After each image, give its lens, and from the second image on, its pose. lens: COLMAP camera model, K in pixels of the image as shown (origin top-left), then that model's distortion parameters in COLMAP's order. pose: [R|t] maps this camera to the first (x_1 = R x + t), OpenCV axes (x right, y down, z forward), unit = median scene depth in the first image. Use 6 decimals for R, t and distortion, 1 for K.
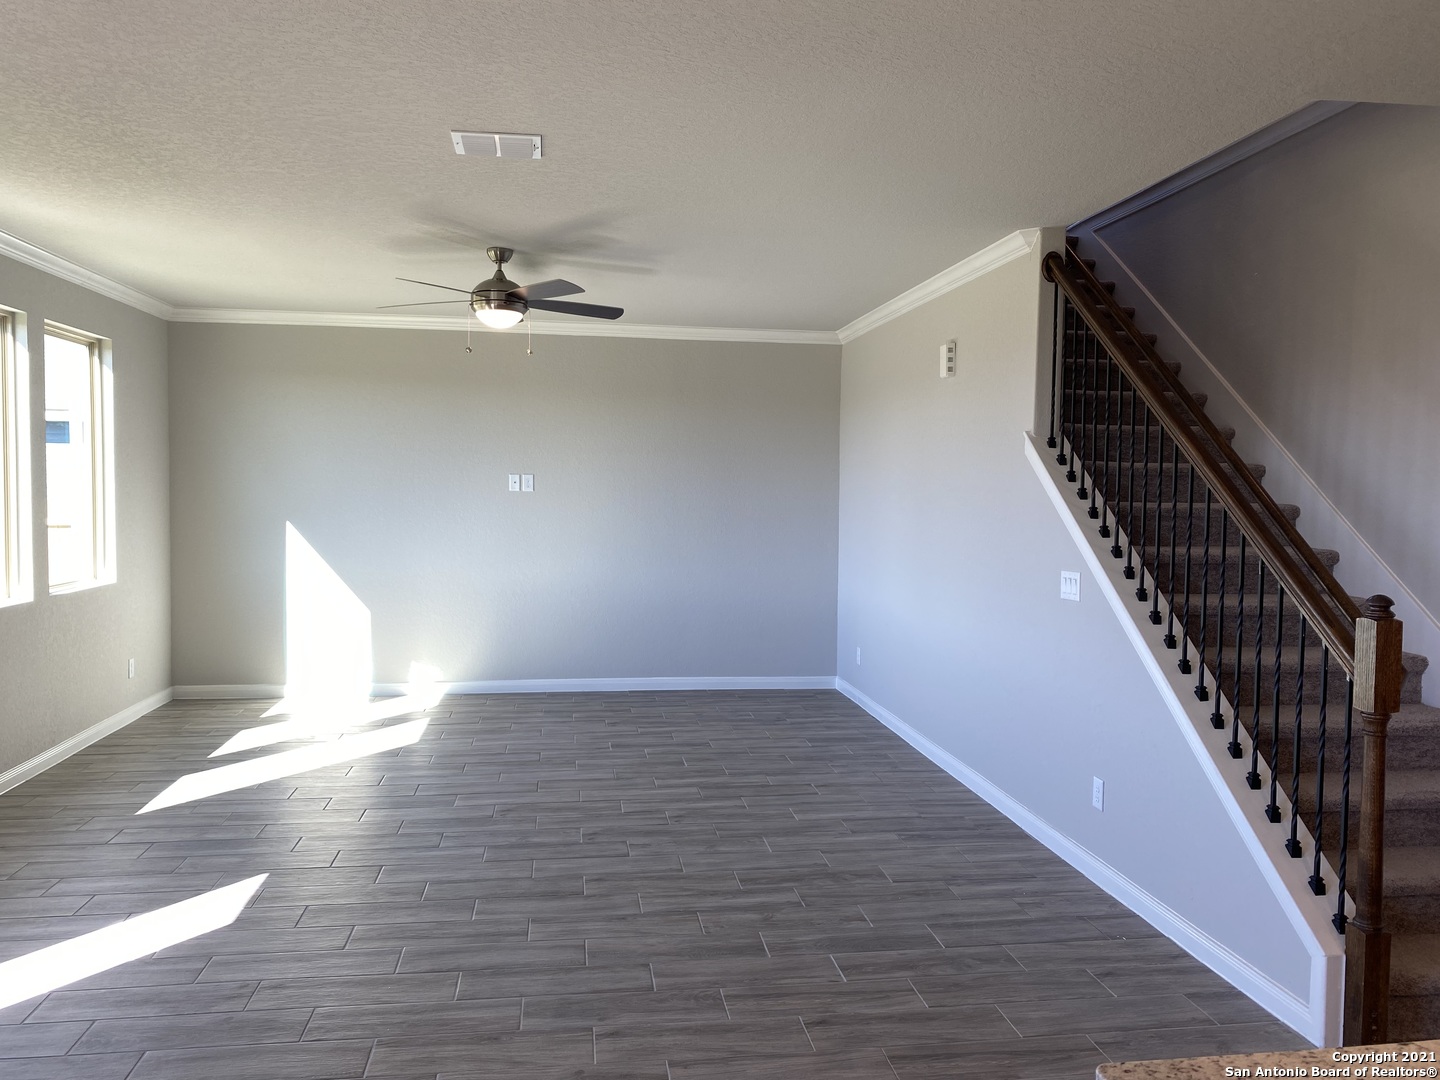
lens RADIAL K [[1111.2, 0, 722.3], [0, 1111.2, 545.1], [0, 0, 1]] dist [0.002178, -0.001742]
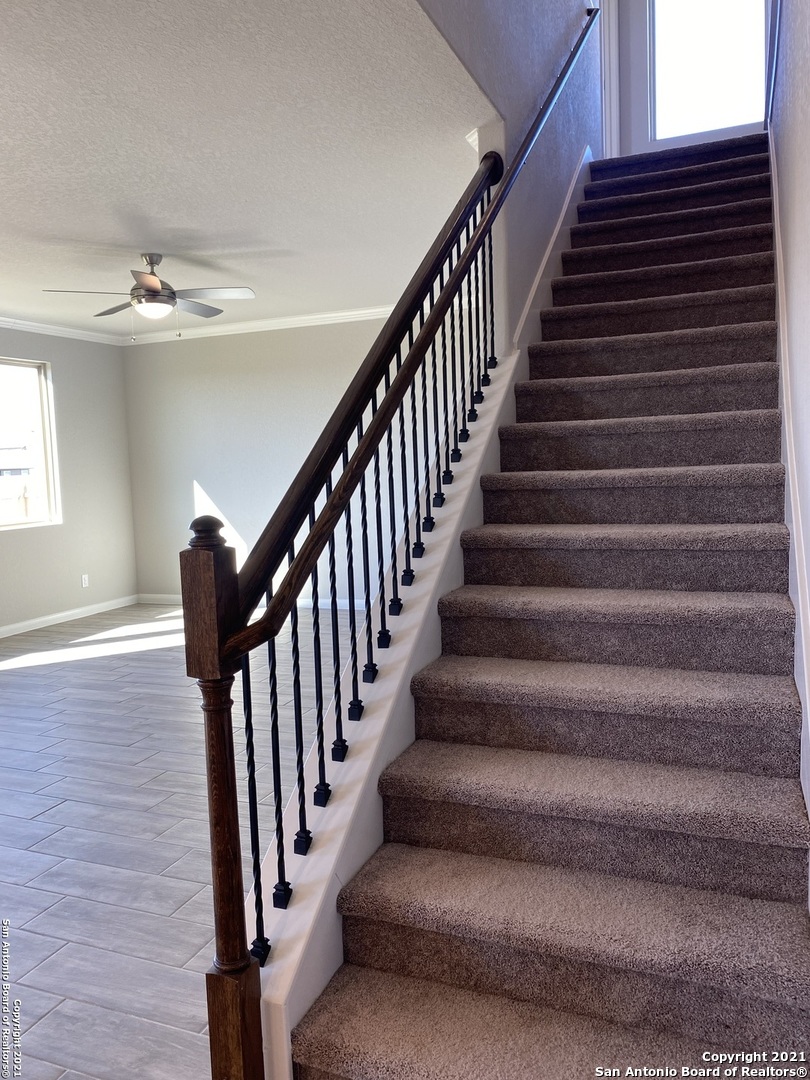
lens RADIAL K [[833.4, 0, 402.8], [0, 833.4, 533.6], [0, 0, 1]] dist [0.002178, -0.001742]
pose [[0.854430, -0.001545, -0.519564, 0.532327], [0.021903, 0.999214, 0.033050, 0.023522], [0.519105, -0.039619, 0.853792, 0.331357]]
